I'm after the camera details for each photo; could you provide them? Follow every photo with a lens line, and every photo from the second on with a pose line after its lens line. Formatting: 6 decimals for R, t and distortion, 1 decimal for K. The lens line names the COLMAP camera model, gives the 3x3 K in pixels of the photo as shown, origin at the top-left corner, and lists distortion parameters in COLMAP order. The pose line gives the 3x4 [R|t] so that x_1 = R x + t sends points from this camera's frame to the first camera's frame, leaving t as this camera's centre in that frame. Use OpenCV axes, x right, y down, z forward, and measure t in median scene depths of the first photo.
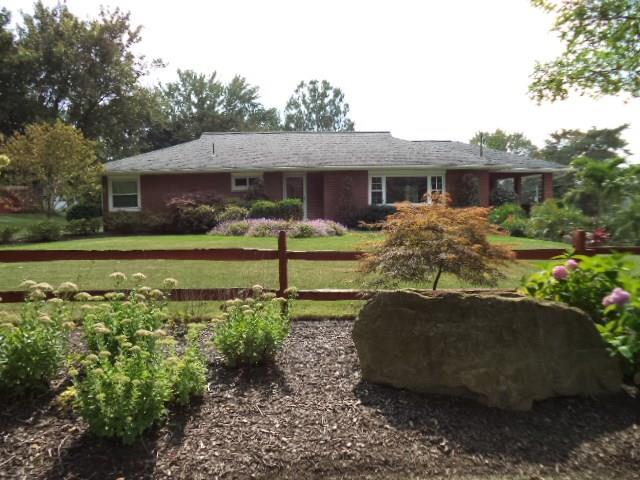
lens RADIAL K [[486.5, 0, 320.0], [0, 486.5, 240.0], [0, 0, 1]] dist [-0.045192, -0.001460]
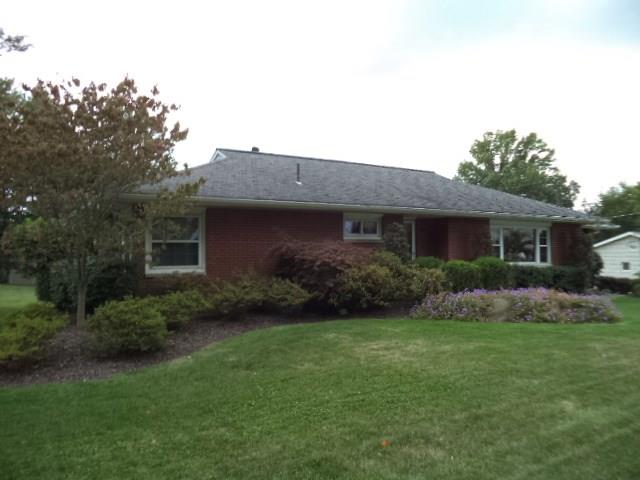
lens RADIAL K [[486.5, 0, 320.0], [0, 486.5, 240.0], [0, 0, 1]] dist [-0.045192, -0.001460]
pose [[0.870681, 0.026309, 0.491144, -0.500141], [0.028328, 0.994228, -0.103476, -0.037620], [-0.491032, 0.104008, 0.864910, 0.466716]]
